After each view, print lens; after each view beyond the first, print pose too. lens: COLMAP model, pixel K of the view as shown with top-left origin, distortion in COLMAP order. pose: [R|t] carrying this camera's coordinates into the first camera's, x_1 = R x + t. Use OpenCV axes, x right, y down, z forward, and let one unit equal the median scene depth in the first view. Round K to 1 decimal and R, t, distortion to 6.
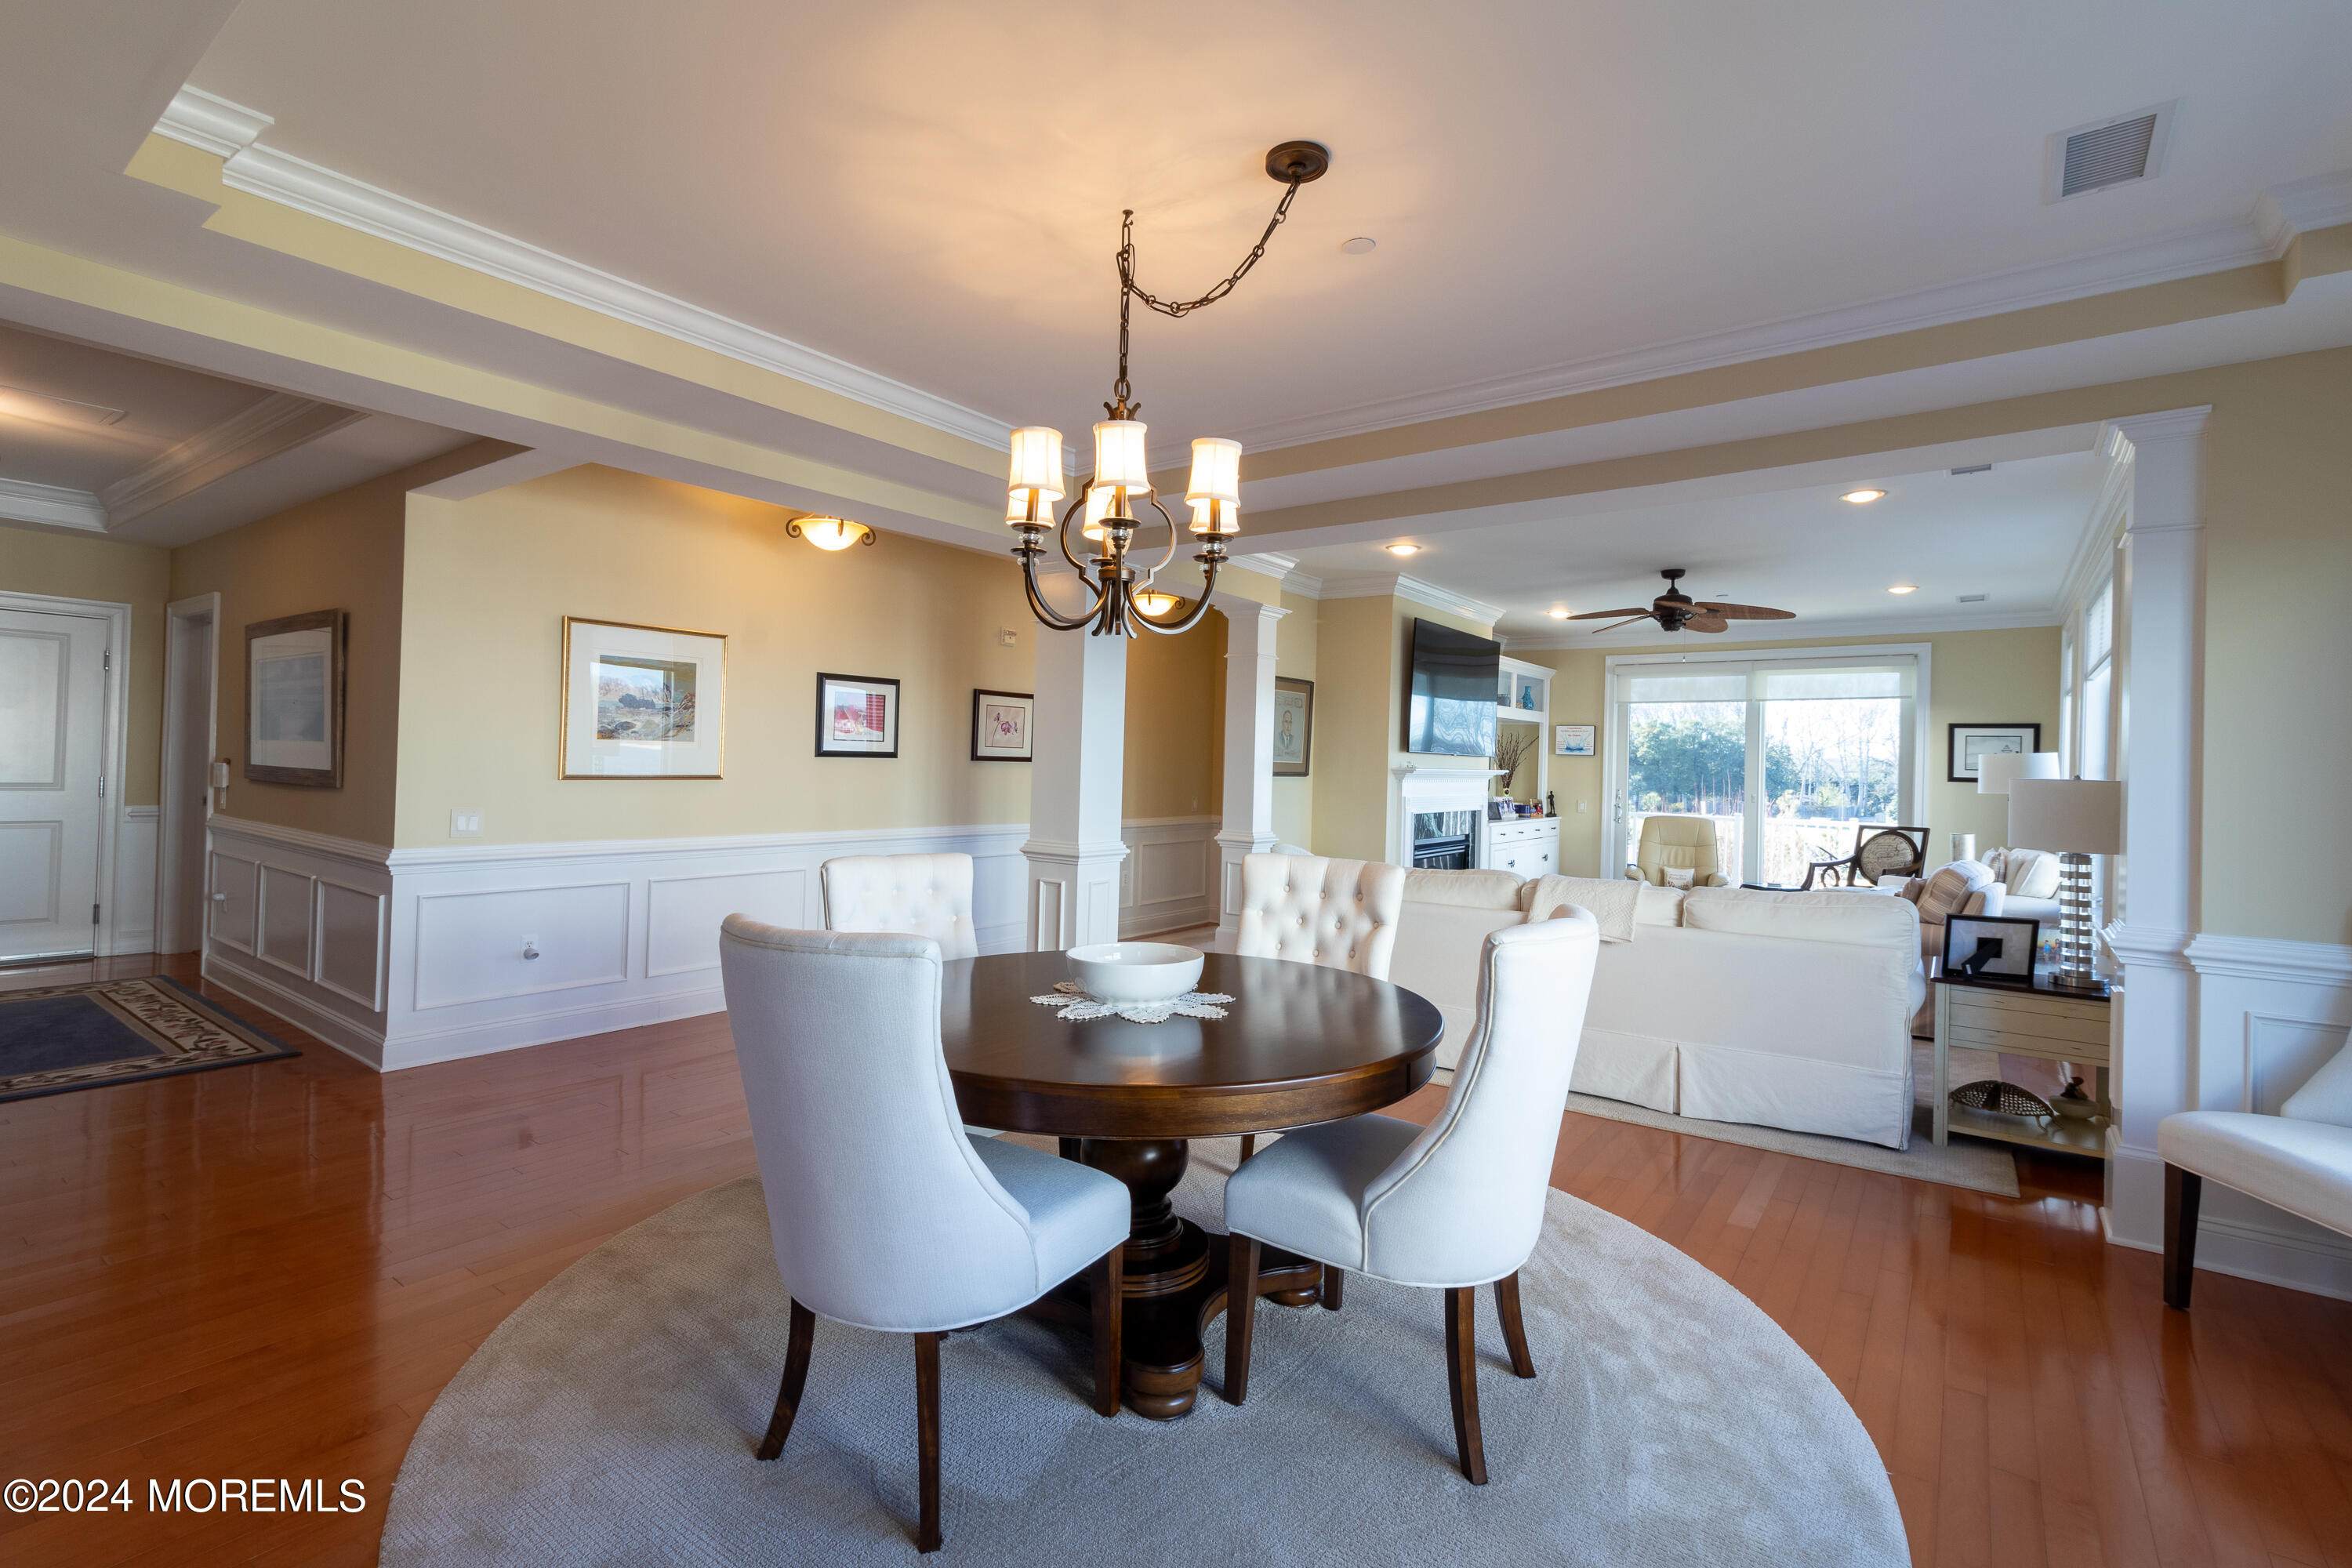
lens RADIAL K [[1076.0, 0, 1221.6], [0, 1076.0, 760.9], [0, 0, 1]] dist [-0.003081, -0.000520]
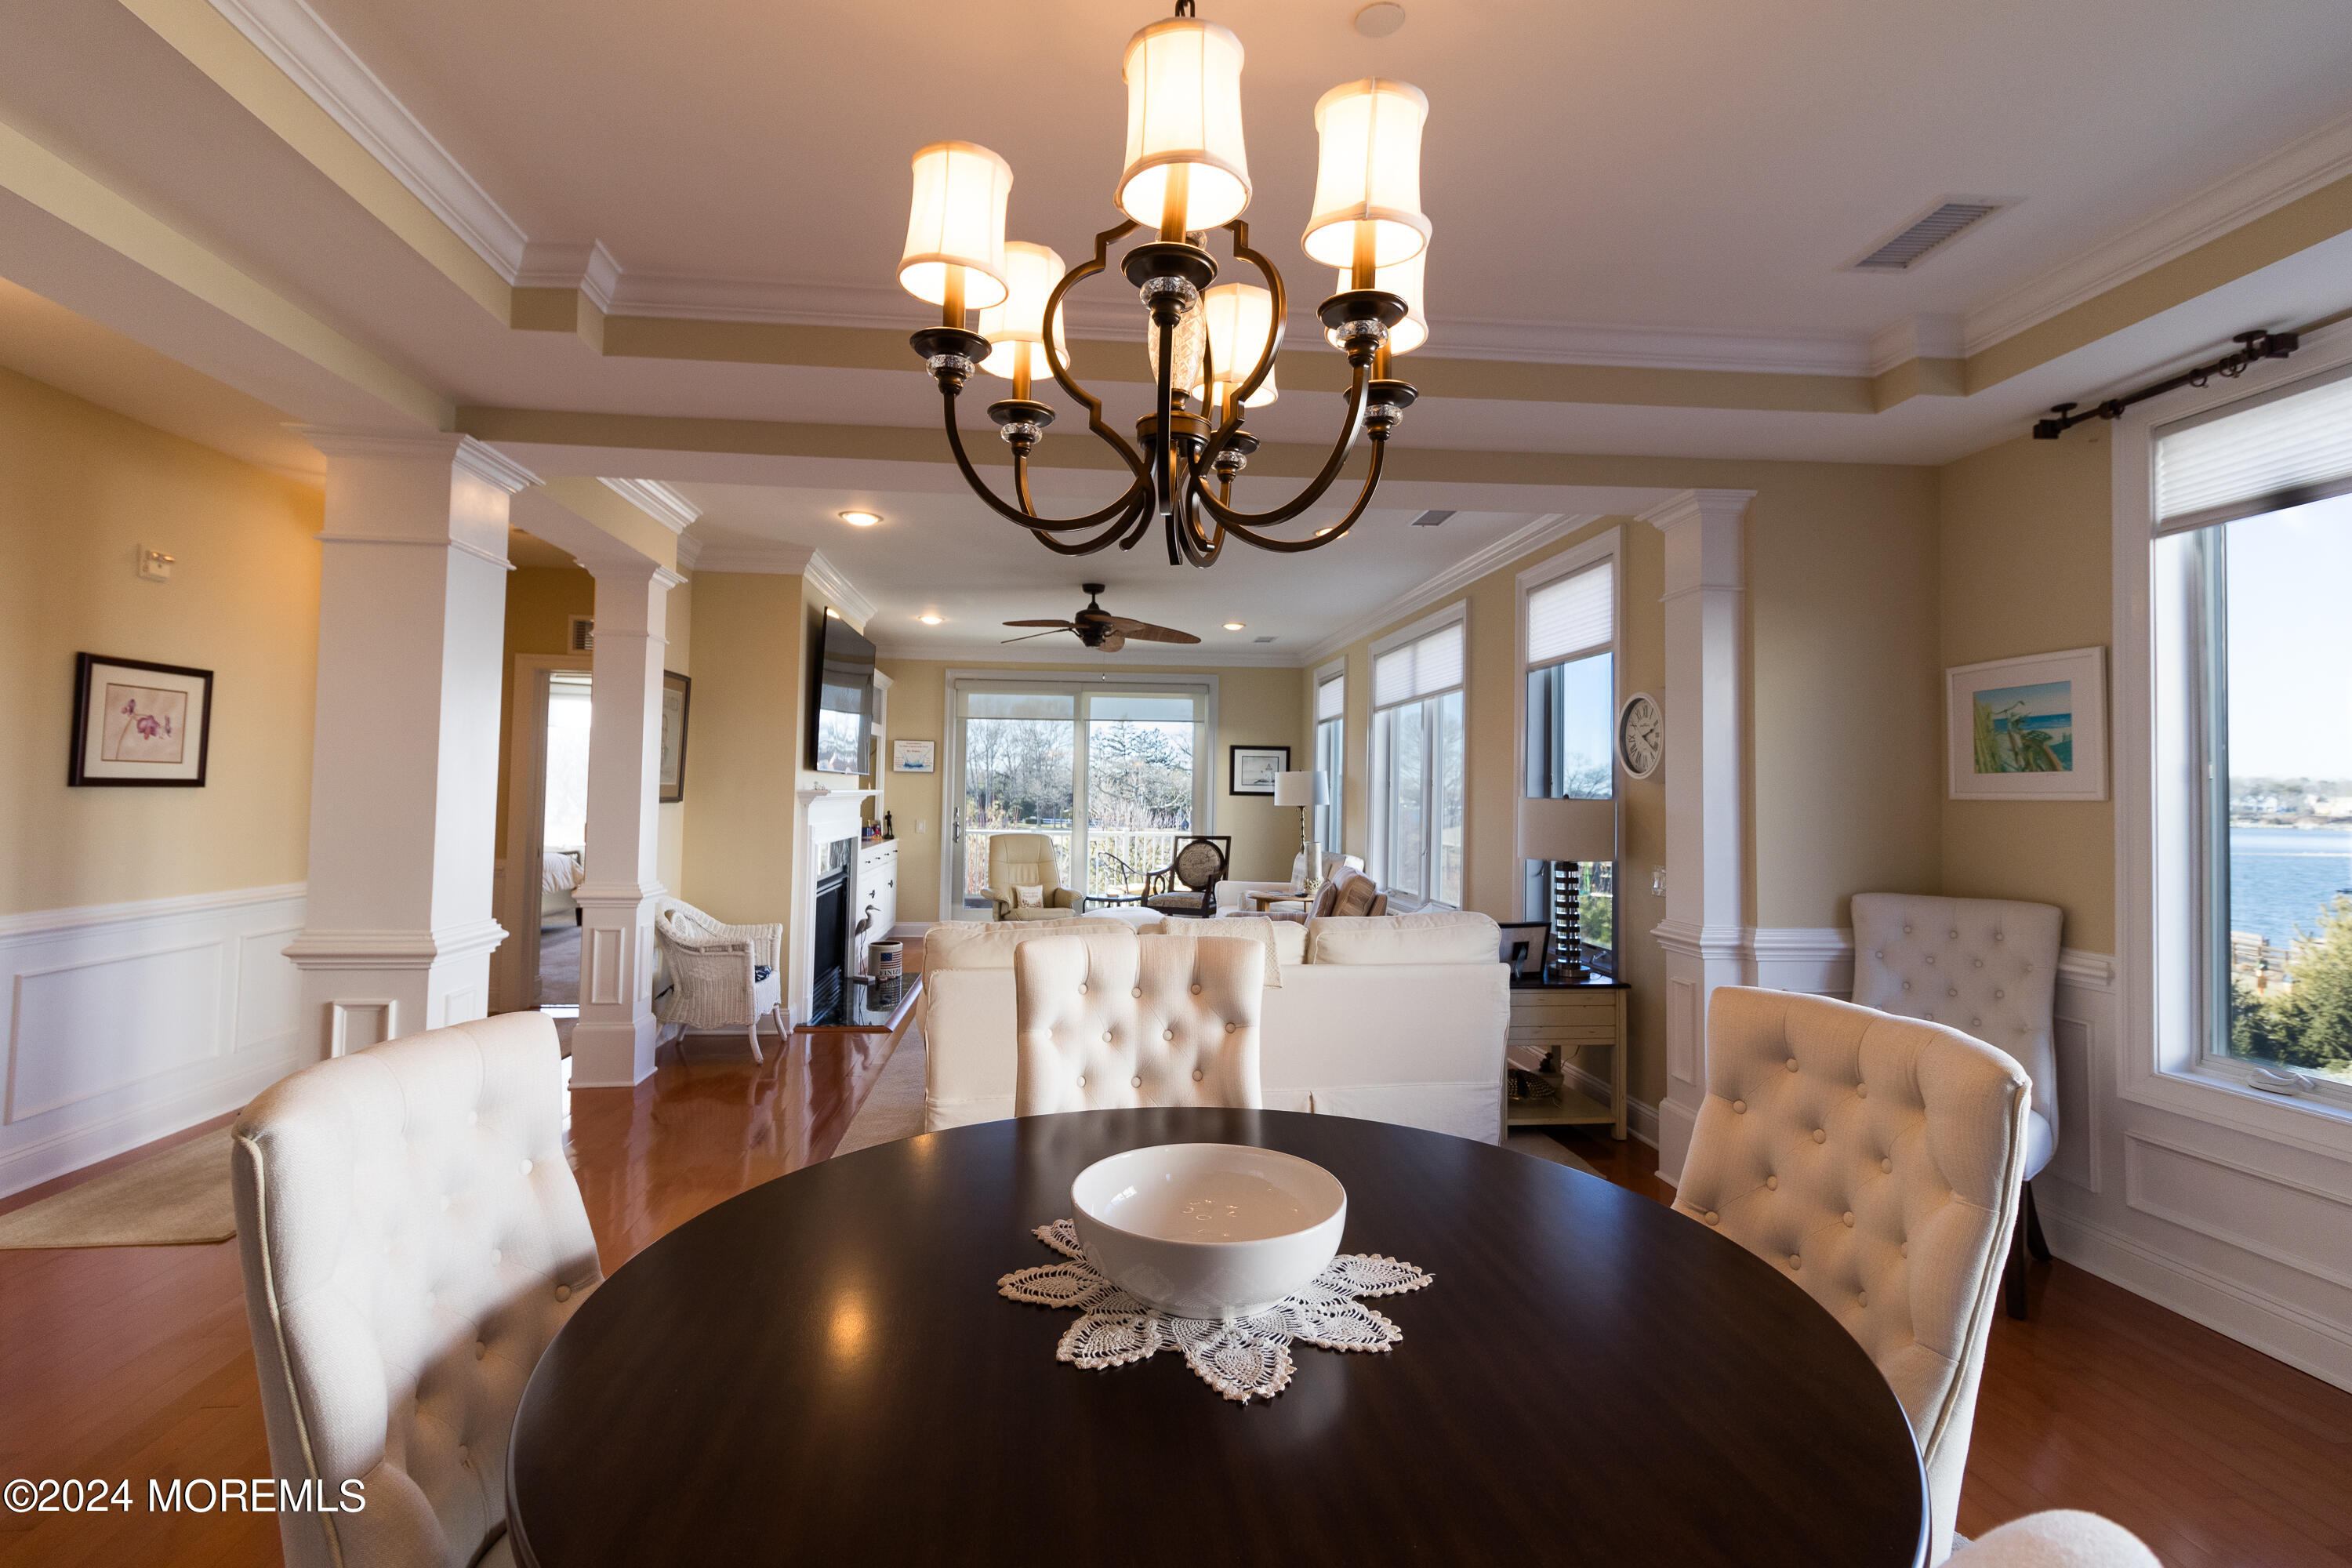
lens RADIAL K [[1051.2, 0, 1172.8], [0, 1051.2, 754.4], [0, 0, 1]] dist [0.002498, 0.000048]
pose [[0.755451, 0.010828, 0.655116, -0.151162], [0.001421, 0.999834, -0.018164, -0.005513], [-0.655204, 0.014653, 0.755310, 0.231226]]
